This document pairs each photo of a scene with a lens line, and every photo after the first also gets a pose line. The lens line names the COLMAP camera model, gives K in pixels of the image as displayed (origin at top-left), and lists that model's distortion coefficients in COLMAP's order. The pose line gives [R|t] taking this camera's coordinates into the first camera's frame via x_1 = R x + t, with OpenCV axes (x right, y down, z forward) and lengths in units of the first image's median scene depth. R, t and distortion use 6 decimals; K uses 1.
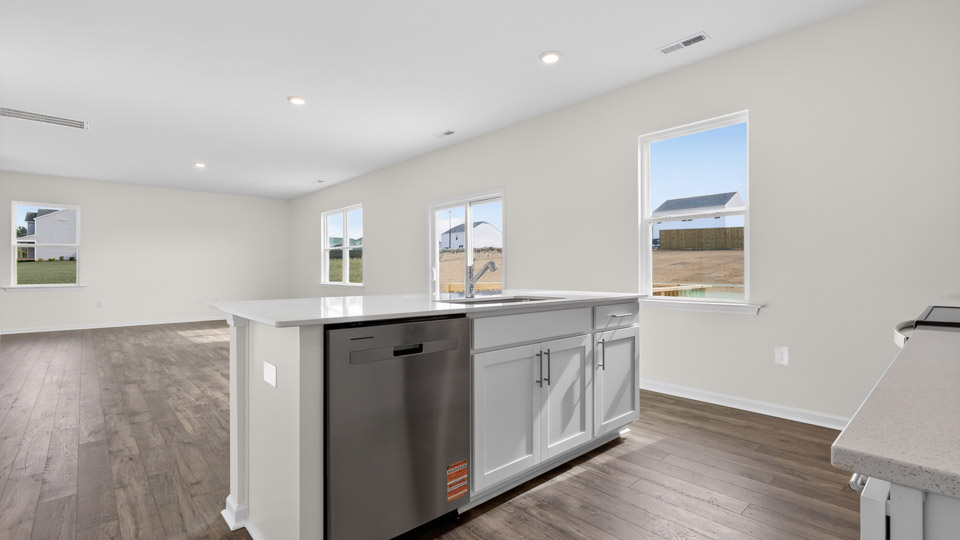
lens RADIAL K [[440.7, 0, 497.7], [0, 440.7, 273.4], [0, 0, 1]] dist [0.001717, -0.000512]
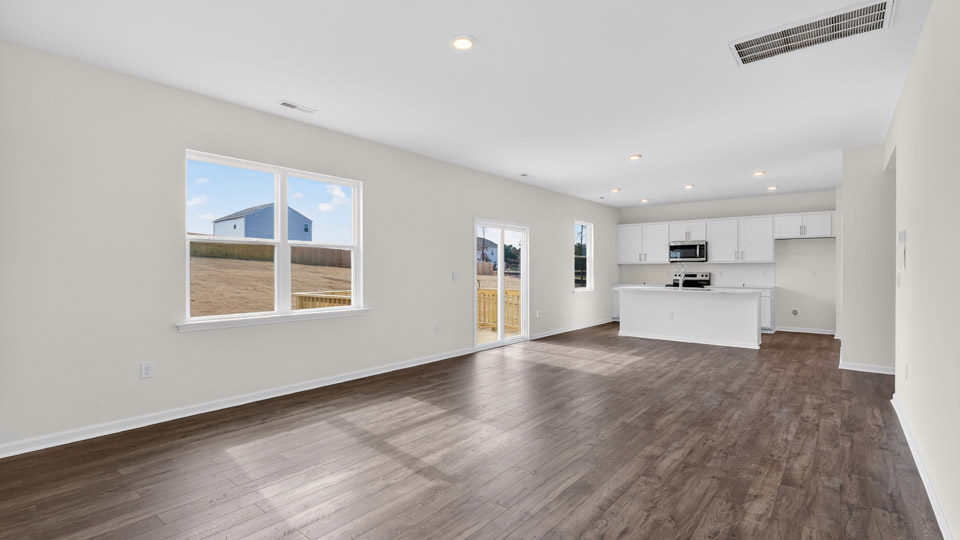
lens RADIAL K [[440.7, 0, 481.4], [0, 440.7, 270.1], [0, 0, 1]] dist [0.001717, -0.000512]
pose [[-0.126398, 0.011078, 0.991918, -0.783685], [-0.007574, 0.999898, -0.012132, -0.027574], [-0.991951, -0.009047, -0.126301, 0.731010]]
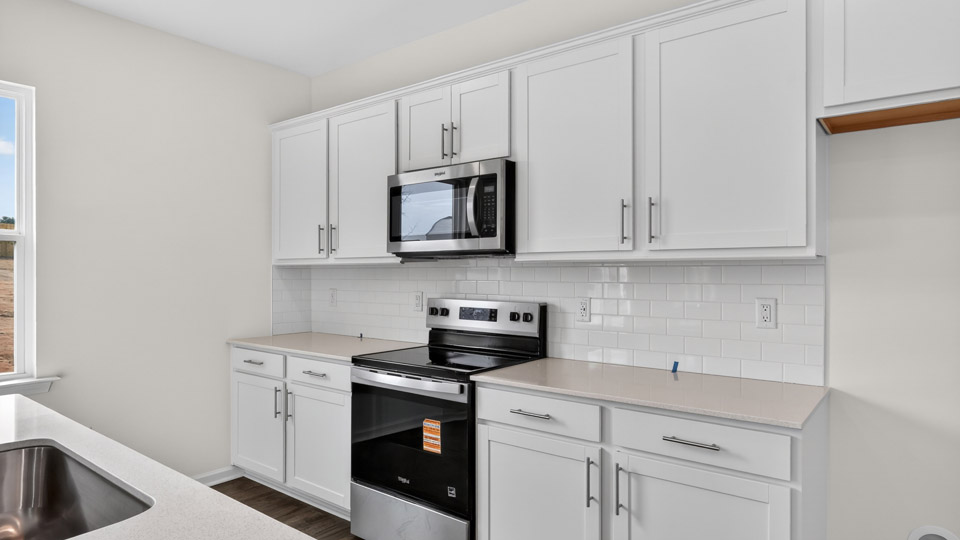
lens RADIAL K [[564.6, 0, 487.9], [0, 564.6, 270.7], [0, 0, 1]] dist [0.007581, 0.000946]
pose [[-0.154124, 0.007591, 0.988022, -0.596735], [-0.002305, 0.999965, -0.008042, -0.034753], [-0.988049, -0.003516, -0.154101, 0.566631]]
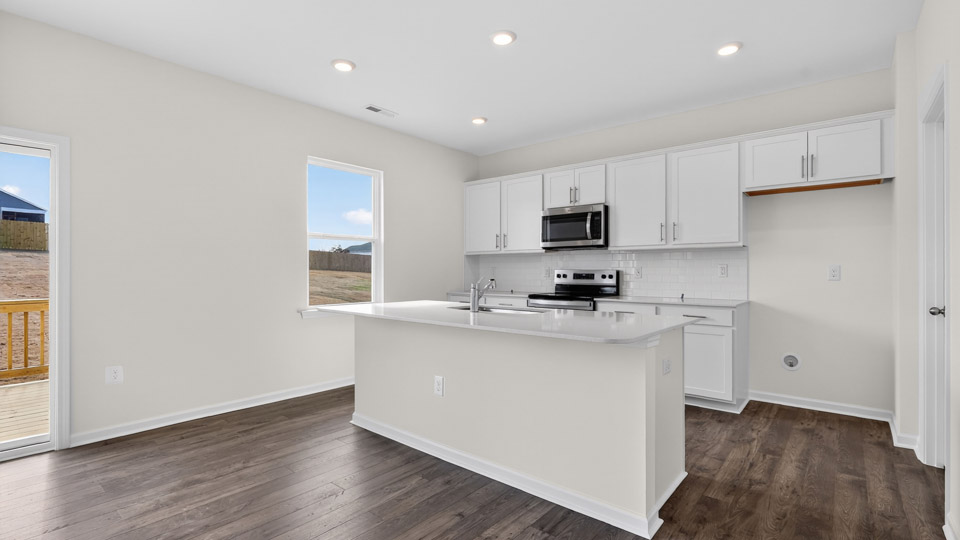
lens RADIAL K [[462.1, 0, 477.4], [0, 462.1, 271.5], [0, 0, 1]] dist [0.016133, 0.000283]
pose [[-0.131700, 0.007675, 0.991260, -0.656567], [-0.002863, 0.999963, -0.008123, -0.028819], [-0.991285, -0.003908, -0.131673, 0.609781]]
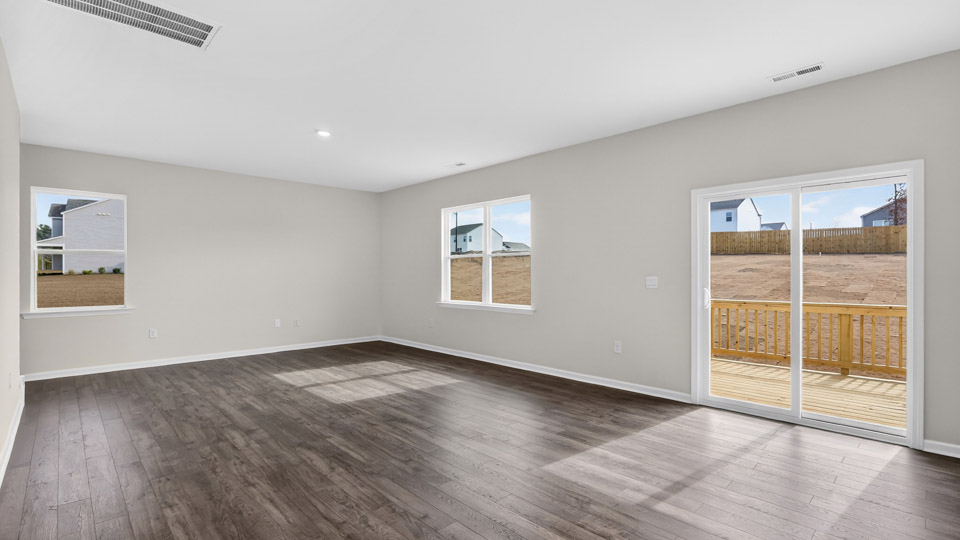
lens RADIAL K [[440.7, 0, 487.2], [0, 440.7, 273.1], [0, 0, 1]] dist [0.001717, -0.000512]
pose [[0.999945, 0.004838, 0.009287, -0.389208], [-0.004886, 0.999974, 0.005244, -0.036550], [-0.009261, -0.005289, 0.999943, 0.301173]]
